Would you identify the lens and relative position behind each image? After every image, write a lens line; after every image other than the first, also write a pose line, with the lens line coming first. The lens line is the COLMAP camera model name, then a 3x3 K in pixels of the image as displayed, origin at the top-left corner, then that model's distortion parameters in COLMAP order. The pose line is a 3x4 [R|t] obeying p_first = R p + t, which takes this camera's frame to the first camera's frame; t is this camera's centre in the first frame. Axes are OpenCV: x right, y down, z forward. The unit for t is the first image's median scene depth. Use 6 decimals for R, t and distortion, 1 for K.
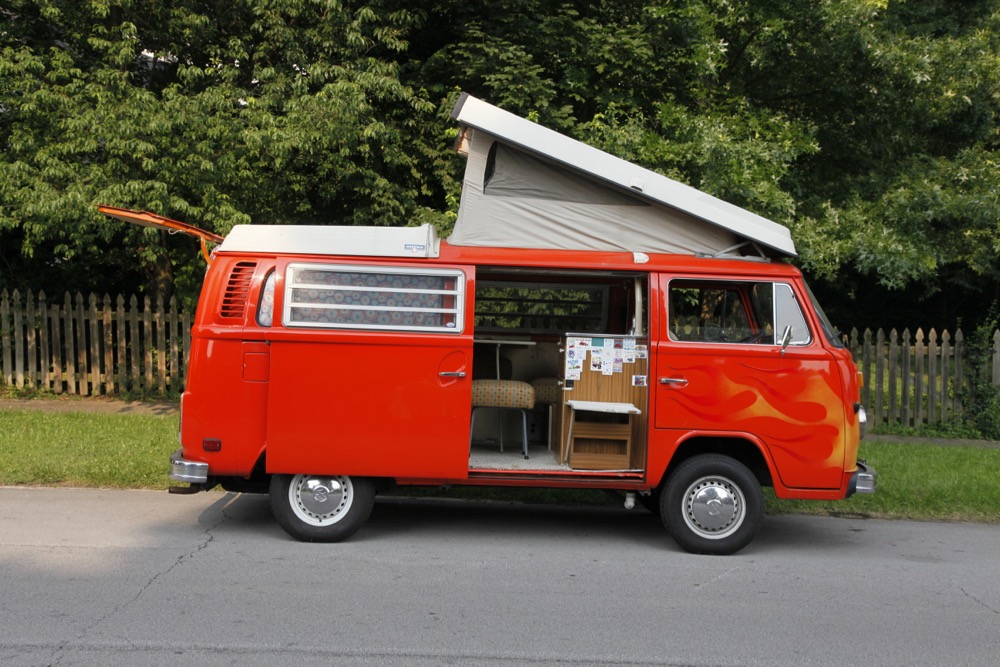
lens RADIAL K [[1260.5, 0, 500.0], [0, 1260.5, 333.5], [0, 0, 1]] dist [0.142960, -0.032340]
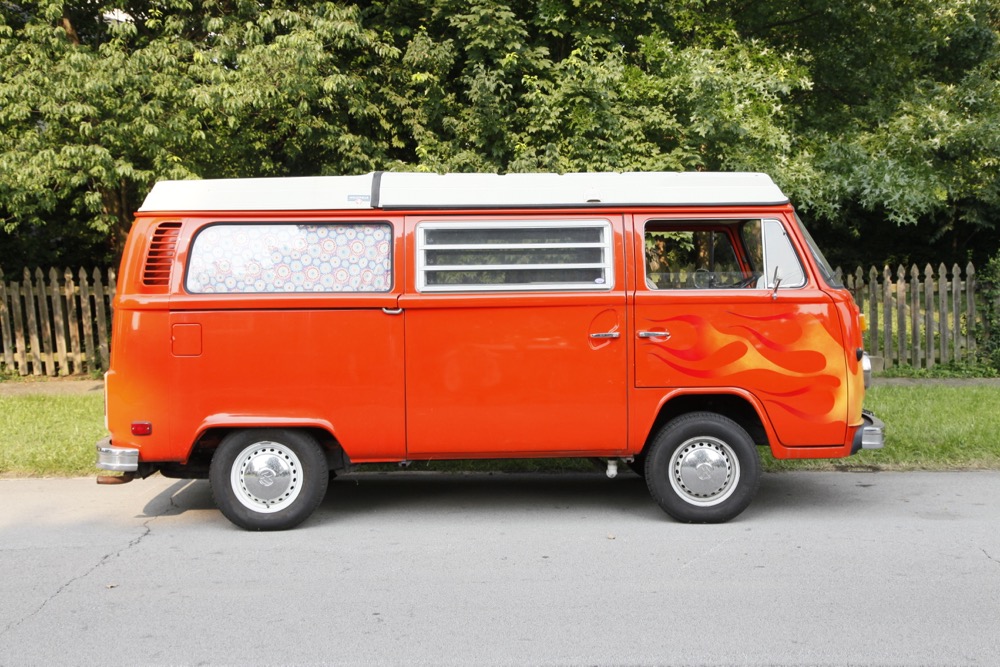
lens RADIAL K [[1235.0, 0, 500.0], [0, 1235.0, 333.5], [0, 0, 1]] dist [0.116297, 0.022537]
pose [[0.998760, -0.047213, -0.015777, 0.033619], [0.047713, 0.998317, 0.032975, 0.002656], [0.014194, -0.033687, 0.999332, 0.096417]]
